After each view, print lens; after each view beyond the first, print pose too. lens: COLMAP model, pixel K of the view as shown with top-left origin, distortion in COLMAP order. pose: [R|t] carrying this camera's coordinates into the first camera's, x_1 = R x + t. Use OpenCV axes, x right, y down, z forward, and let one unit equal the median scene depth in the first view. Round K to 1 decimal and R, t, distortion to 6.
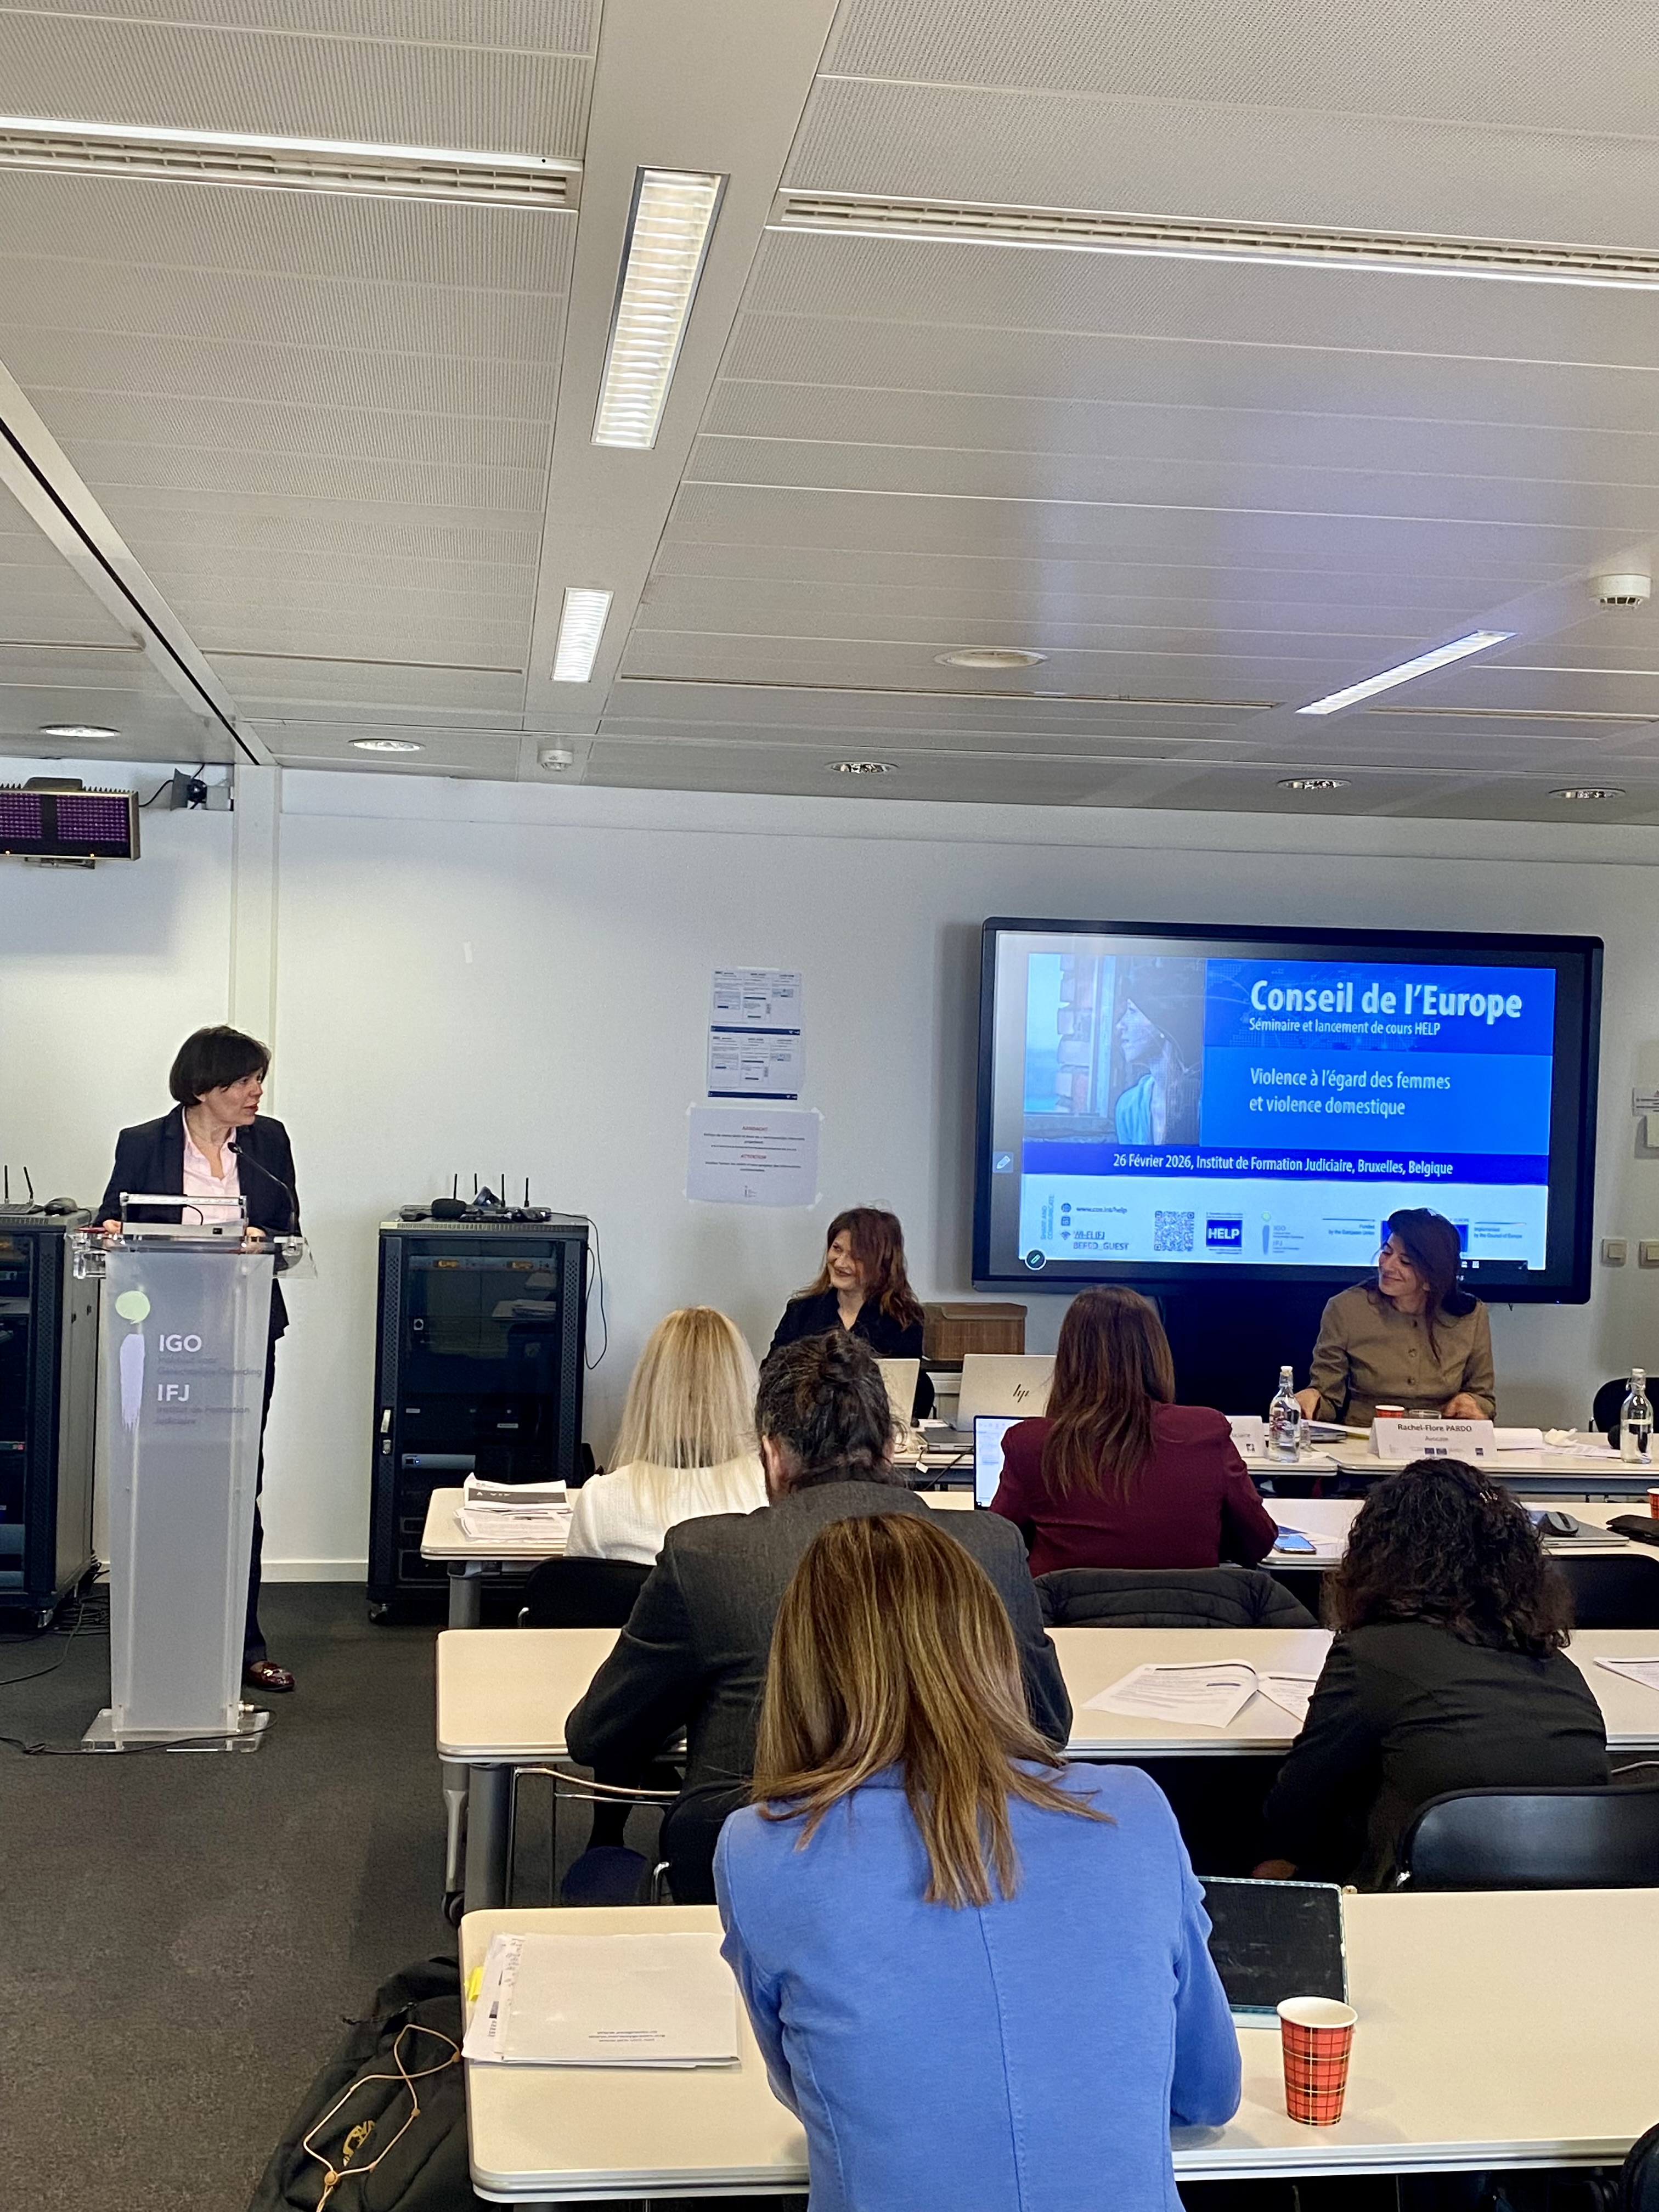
lens RADIAL K [[2531.1, 0, 808.3], [0, 2531.1, 1082.9], [0, 0, 1]] dist [0.124061, 0.000000]
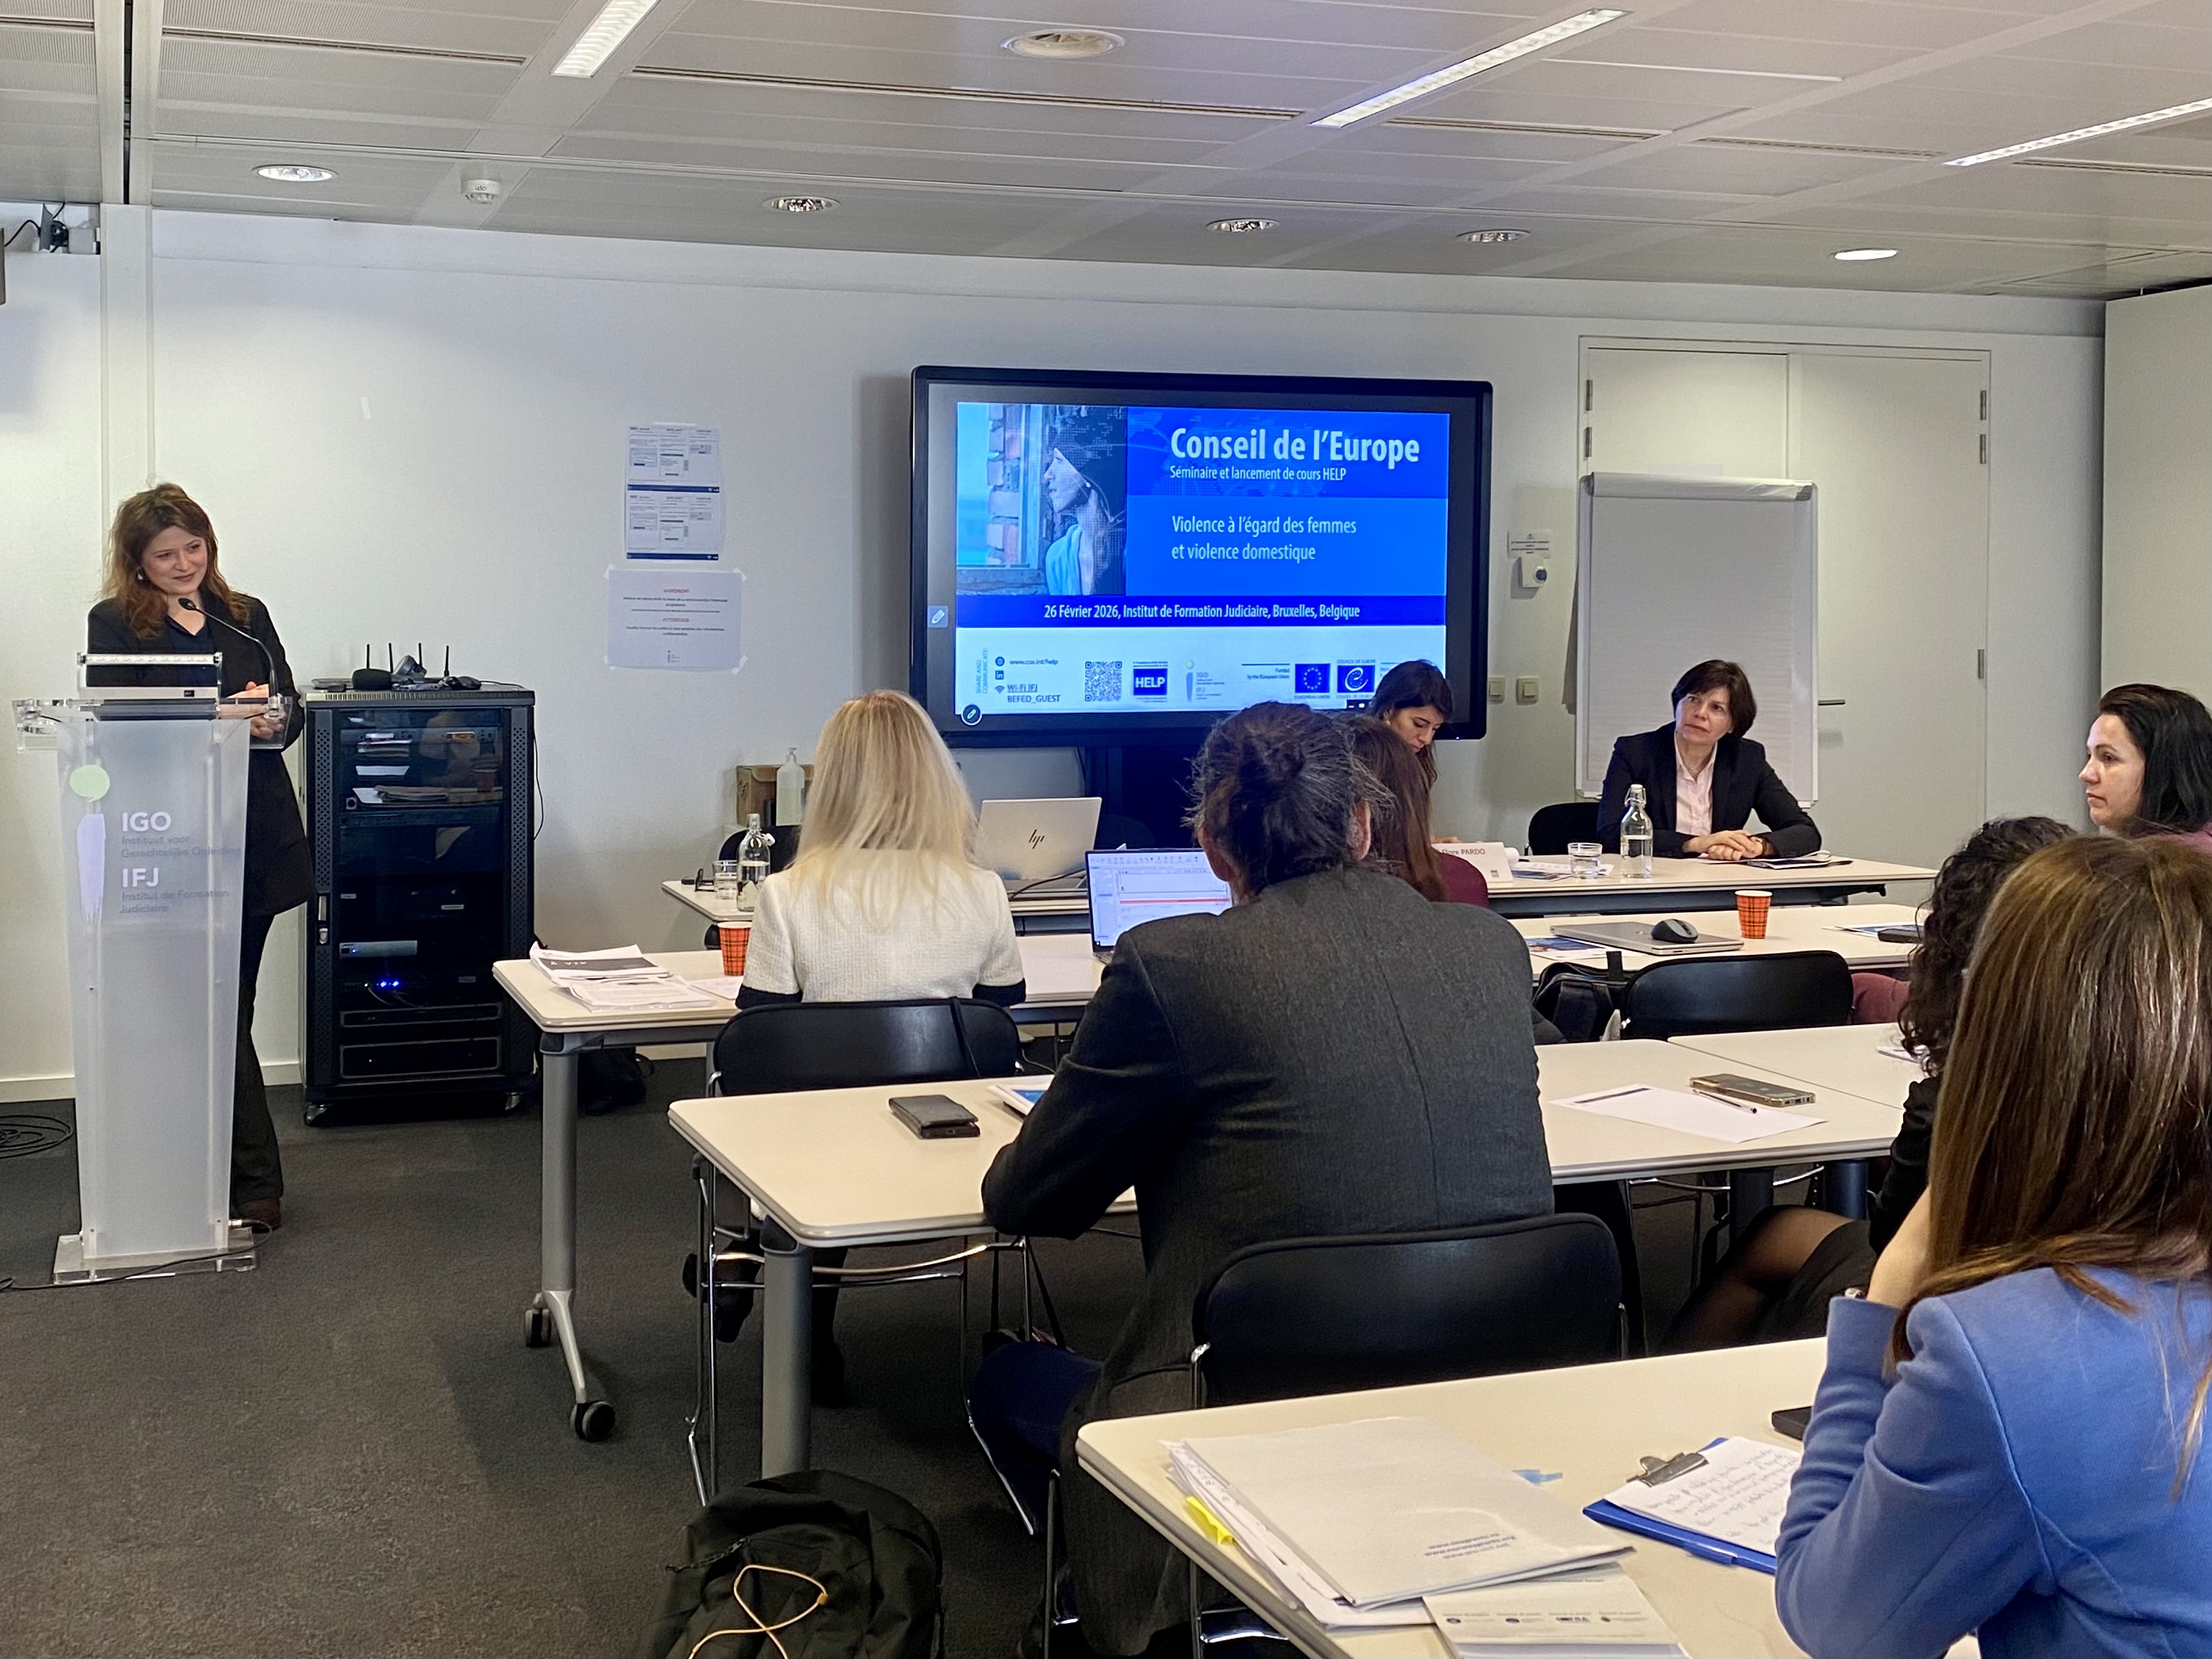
lens RADIAL K [[2371.4, 0, 900.0], [0, 2371.4, 646.3], [0, 0, 1]] dist [0.121365, 0.000000]
pose [[0.983198, -0.030943, 0.179898, -0.101860], [0.027620, 0.999399, 0.020947, 0.023045], [-0.180438, -0.015627, 0.983462, 0.098514]]
